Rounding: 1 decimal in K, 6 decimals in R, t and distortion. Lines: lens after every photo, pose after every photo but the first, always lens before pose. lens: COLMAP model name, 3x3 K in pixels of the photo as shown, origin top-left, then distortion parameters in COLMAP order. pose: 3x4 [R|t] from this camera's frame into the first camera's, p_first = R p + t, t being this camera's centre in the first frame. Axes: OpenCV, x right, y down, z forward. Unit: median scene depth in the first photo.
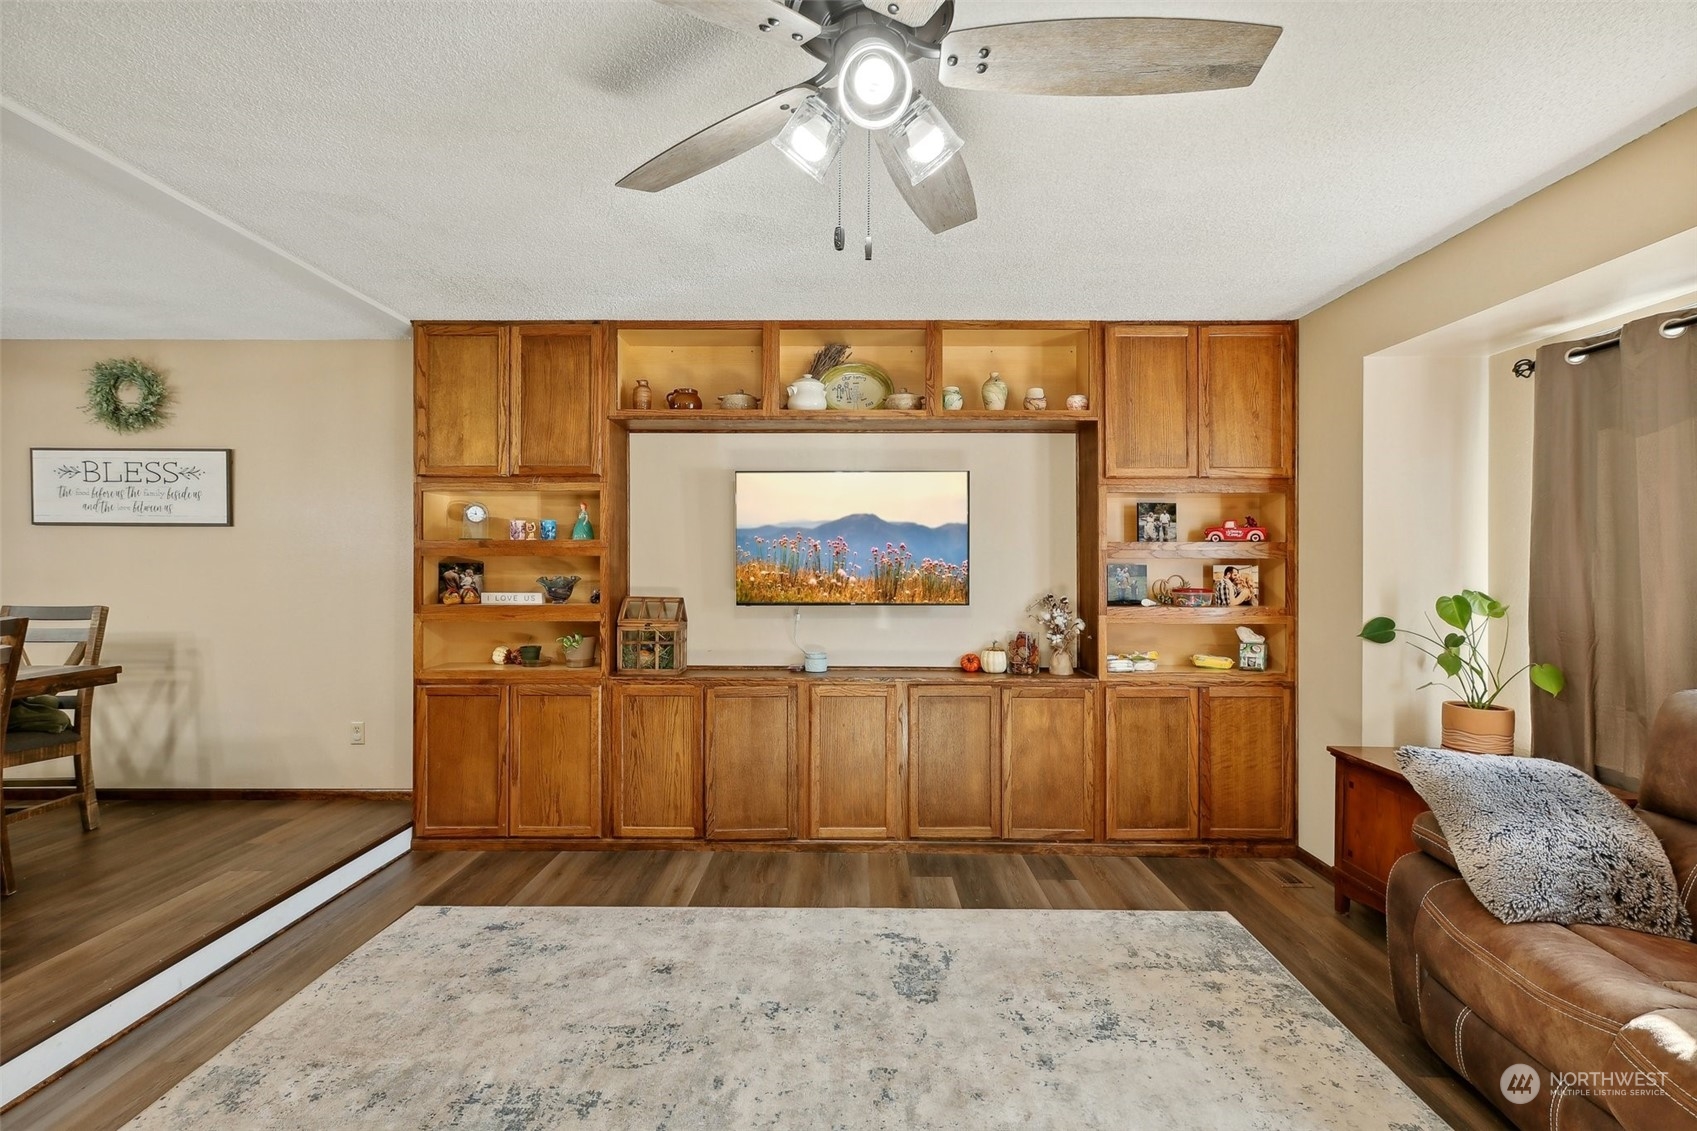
lens RADIAL K [[769.2, 0, 846.5], [0, 769.2, 563.8], [0, 0, 1]] dist [-0.002664, 0.003869]
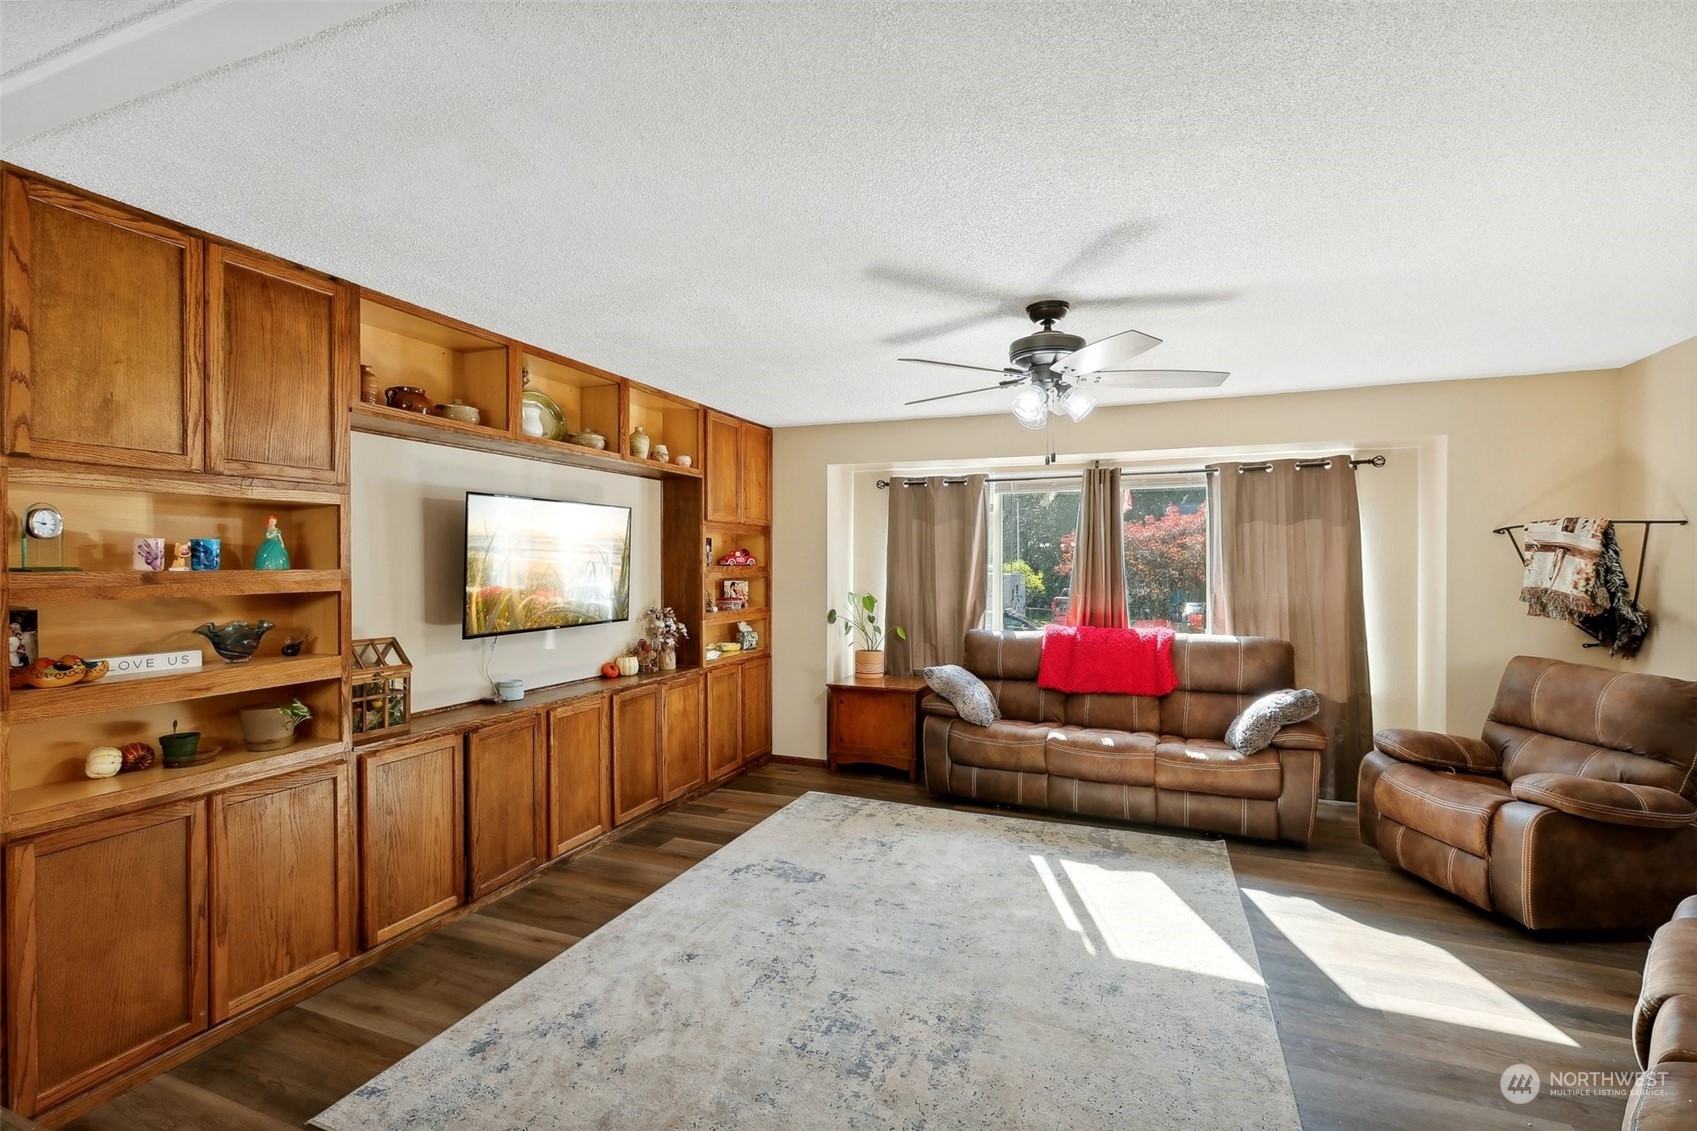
lens RADIAL K [[769.2, 0, 851.7], [0, 769.2, 565.3], [0, 0, 1]] dist [-0.002664, 0.003869]
pose [[0.360496, -0.006669, 0.932737, -0.848601], [-0.001613, 0.999968, 0.007774, -0.042298], [-0.932760, -0.004307, 0.360473, 0.259717]]
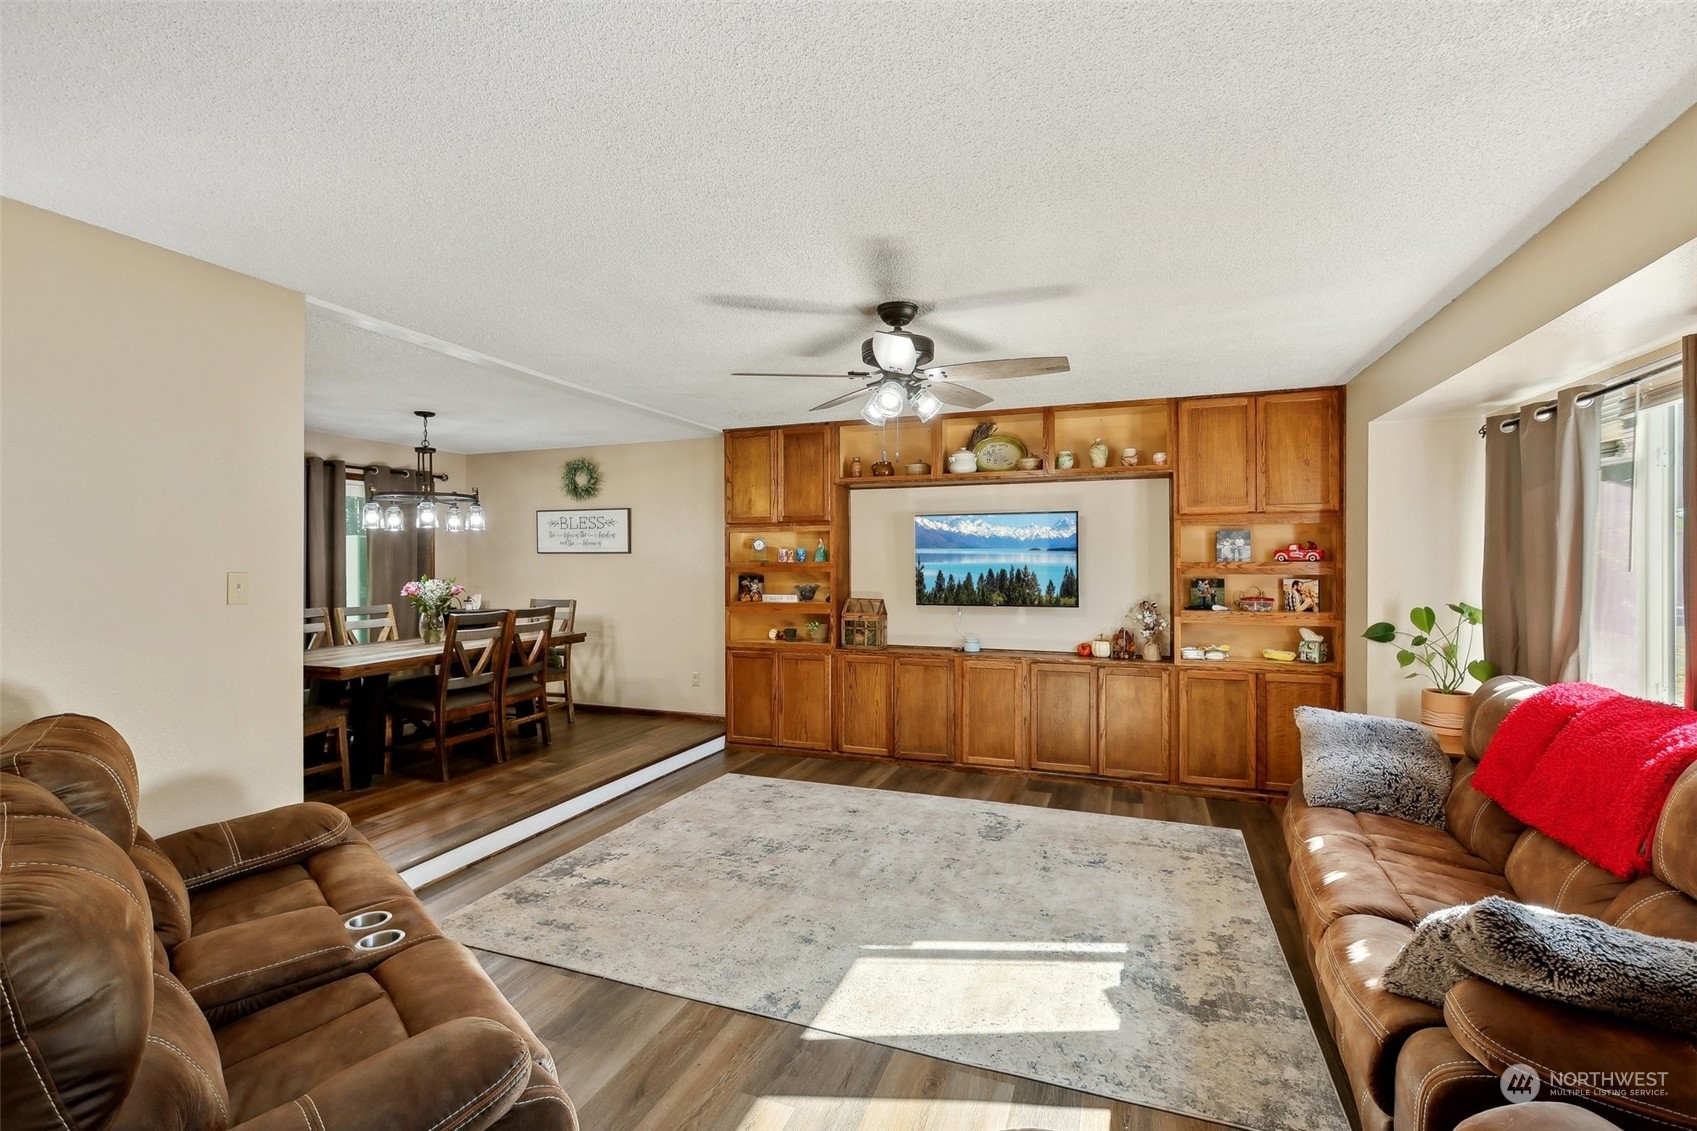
lens RADIAL K [[769.2, 0, 839.2], [0, 769.2, 562.3], [0, 0, 1]] dist [-0.002664, 0.003869]
pose [[0.935453, -0.003738, -0.353430, 0.254370], [0.005445, 0.999978, 0.003835, -0.036673], [0.353408, -0.005512, 0.935453, -0.466393]]
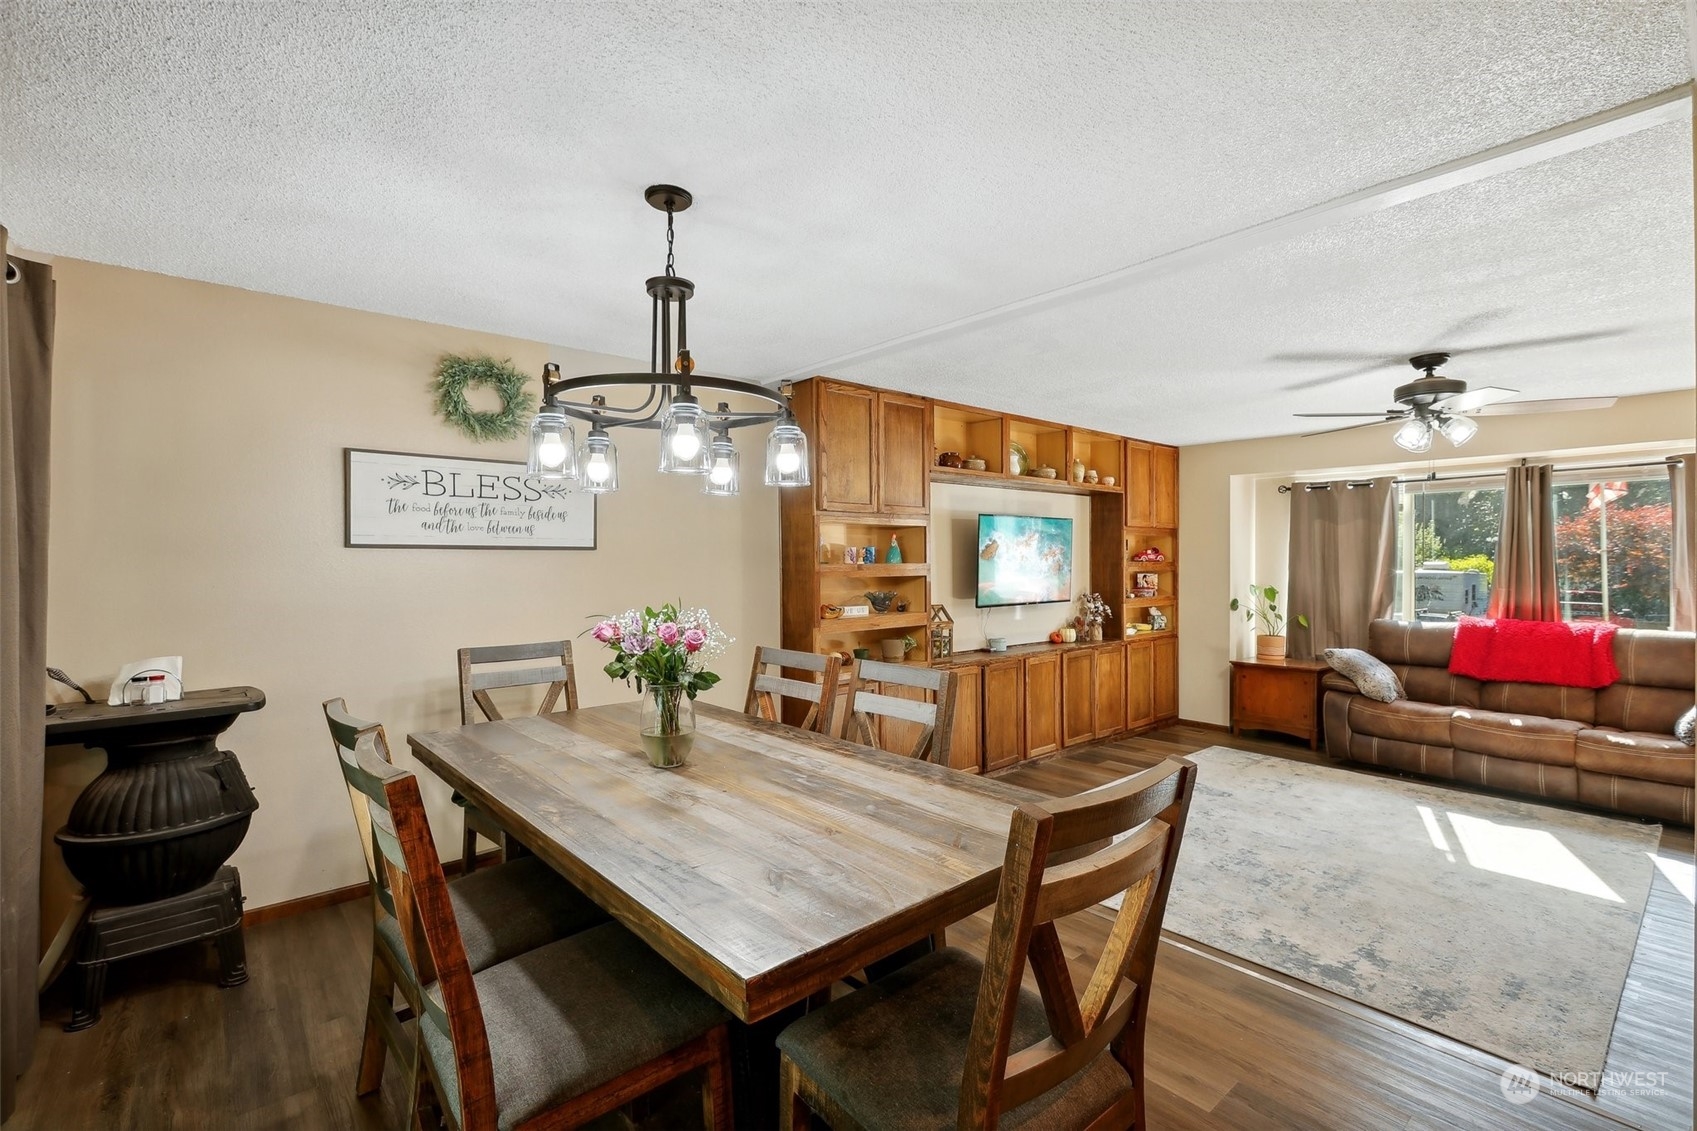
lens RADIAL K [[769.2, 0, 852.2], [0, 769.2, 564.5], [0, 0, 1]] dist [-0.002664, 0.003869]
pose [[0.748605, -0.009243, 0.662952, -1.300002], [0.003081, 0.999941, 0.010463, -0.043537], [-0.663009, -0.005790, 0.748589, 0.094108]]
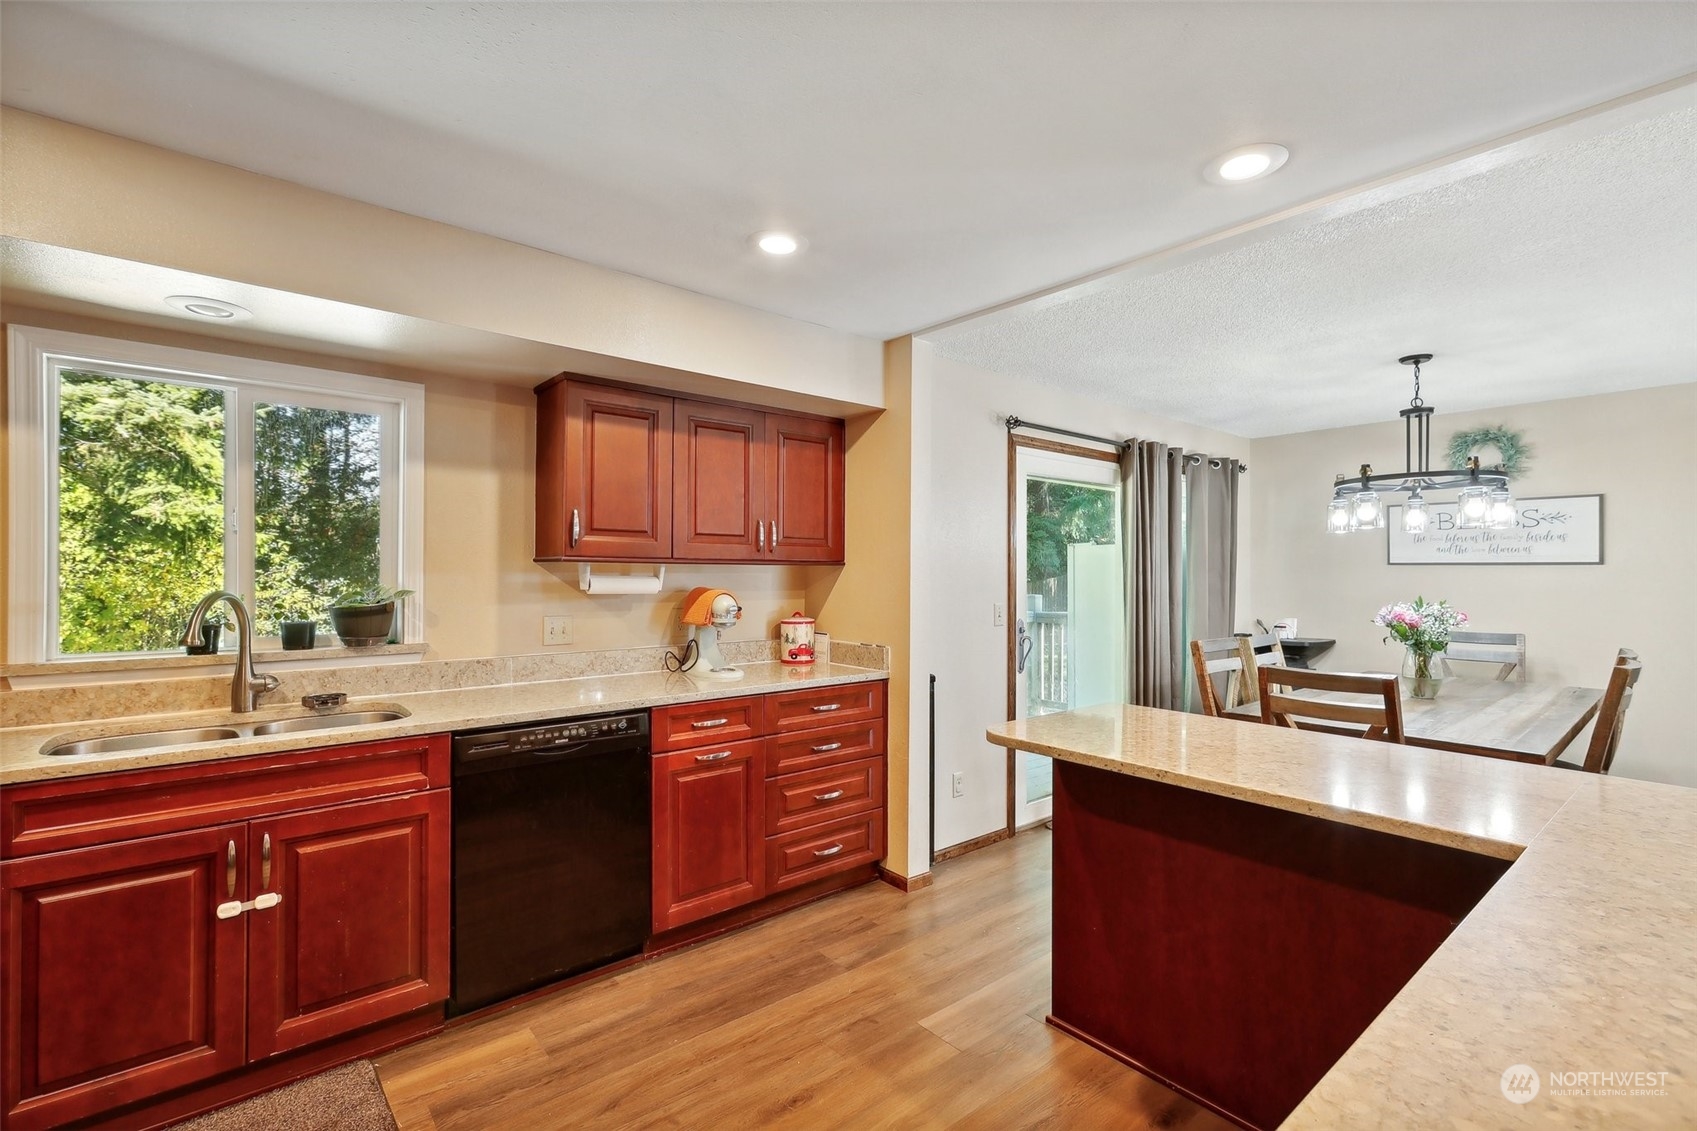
lens RADIAL K [[769.2, 0, 850.2], [0, 769.2, 574.6], [0, 0, 1]] dist [-0.002664, 0.003869]
pose [[0.656537, 0.001832, -0.754292, -0.738931], [0.003252, 0.999981, 0.005260, -0.047770], [0.754287, -0.005906, 0.656518, -0.576816]]
